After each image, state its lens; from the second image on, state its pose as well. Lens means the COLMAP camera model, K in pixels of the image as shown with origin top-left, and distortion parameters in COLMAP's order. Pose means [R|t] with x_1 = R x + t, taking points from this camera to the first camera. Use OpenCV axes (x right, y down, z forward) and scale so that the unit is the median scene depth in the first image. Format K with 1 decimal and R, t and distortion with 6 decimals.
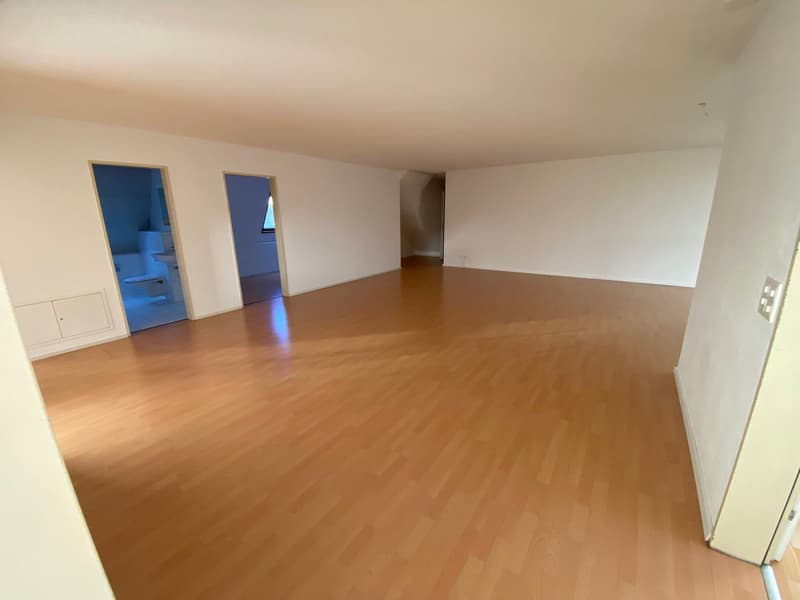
lens RADIAL K [[328.0, 0, 400.0], [0, 328.0, 300.0], [0, 0, 1]] dist [0.000645, -0.016141]
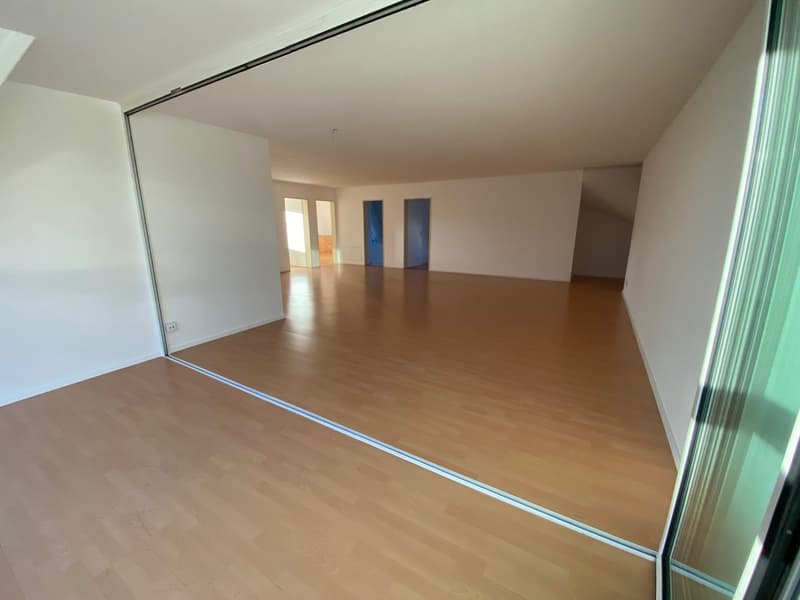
lens RADIAL K [[328.0, 0, 400.0], [0, 328.0, 300.0], [0, 0, 1]] dist [0.000645, -0.016141]
pose [[0.057825, 0.219841, -0.973820, 1.373890], [-0.262346, 0.944516, 0.197648, -0.174106], [0.963240, 0.244049, 0.112291, 0.798696]]
